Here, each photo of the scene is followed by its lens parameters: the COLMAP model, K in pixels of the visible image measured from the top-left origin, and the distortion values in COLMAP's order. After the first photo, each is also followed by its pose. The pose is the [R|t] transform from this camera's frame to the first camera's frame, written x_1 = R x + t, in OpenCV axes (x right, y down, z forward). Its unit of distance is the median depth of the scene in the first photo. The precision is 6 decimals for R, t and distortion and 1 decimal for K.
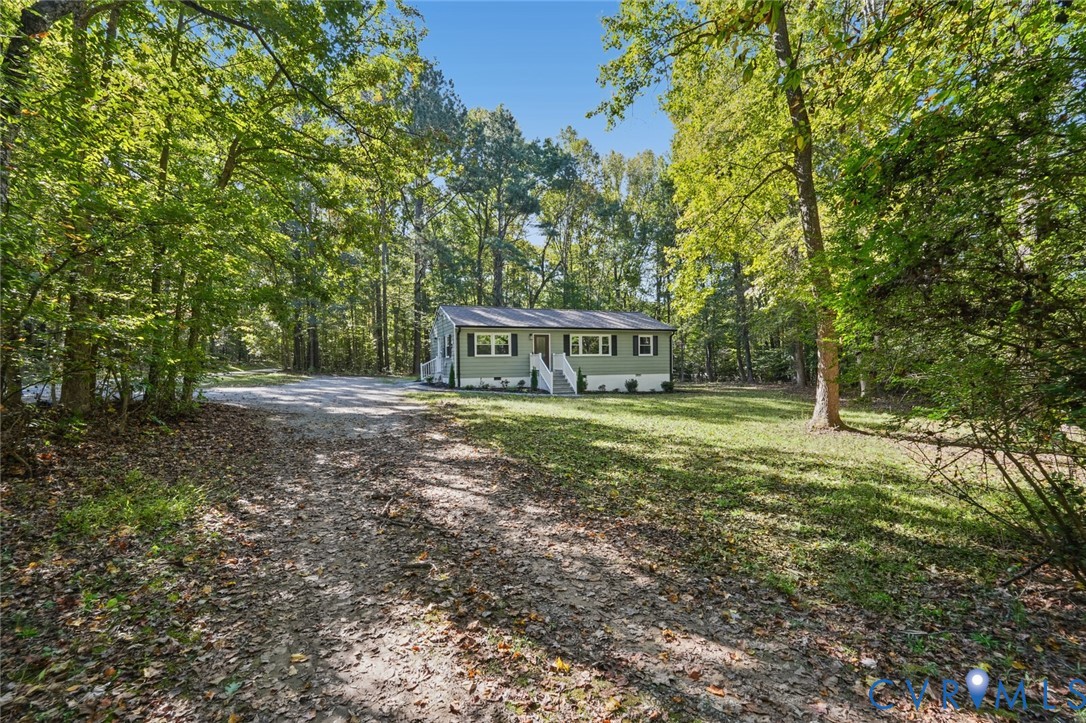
lens RADIAL K [[489.0, 0, 554.5], [0, 489.0, 366.8], [0, 0, 1]] dist [-0.000097, 0.001177]
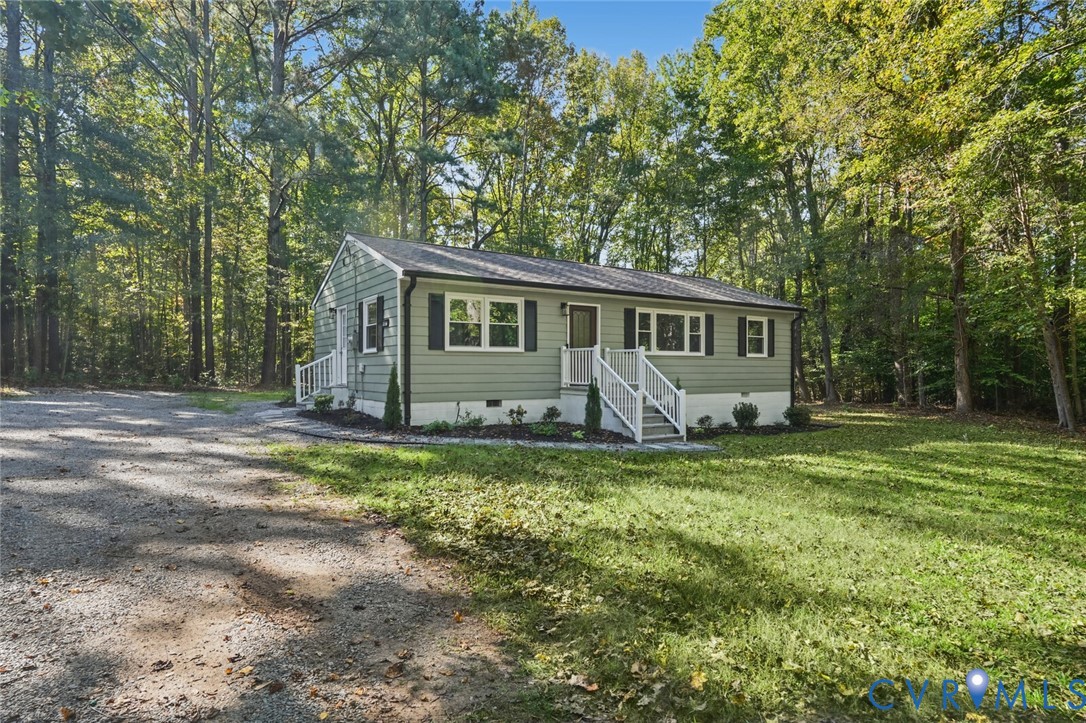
lens RADIAL K [[582.5, 0, 527.0], [0, 582.5, 363.5], [0, 0, 1]] dist [0.001368, 0.000730]
pose [[0.984590, 0.016548, 0.174093, -0.169965], [-0.013477, 0.999732, -0.018803, -0.001081], [-0.174358, 0.016167, 0.984550, 0.472229]]
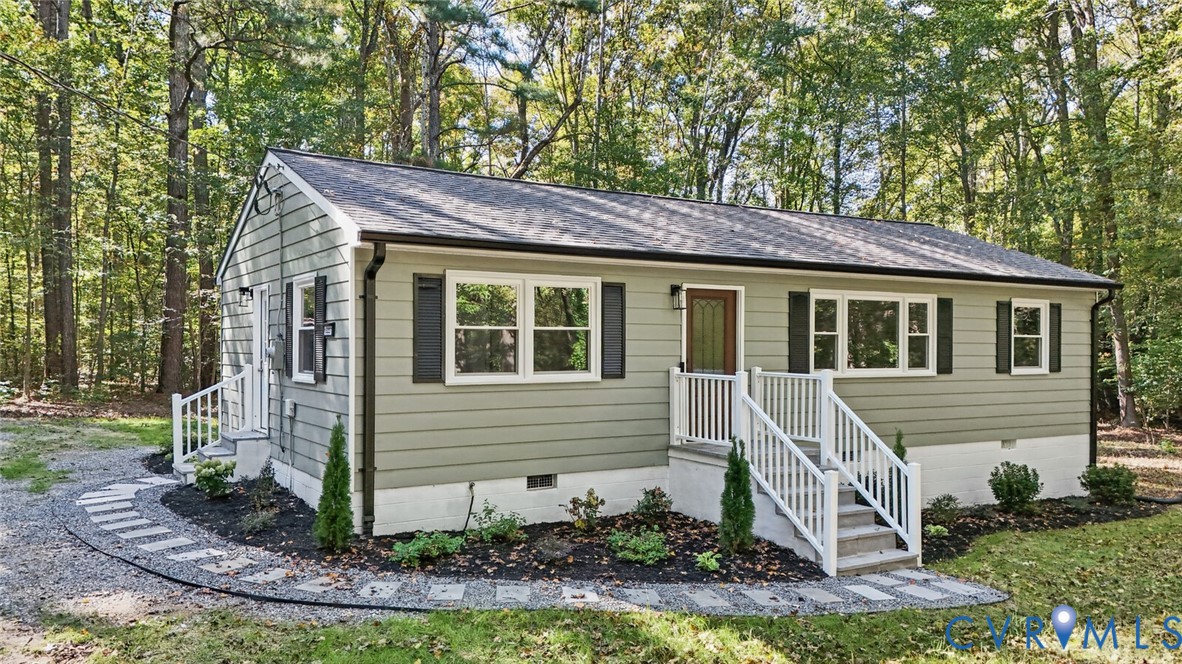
lens RADIAL K [[872.2, 0, 591.0], [0, 872.2, 332.0], [0, 0, 1]] dist [0.086163, -0.002983]
pose [[0.987211, 0.021111, 0.158016, -0.151925], [-0.018260, 0.999644, -0.019473, -0.034667], [-0.158370, 0.016338, 0.987245, 0.578987]]
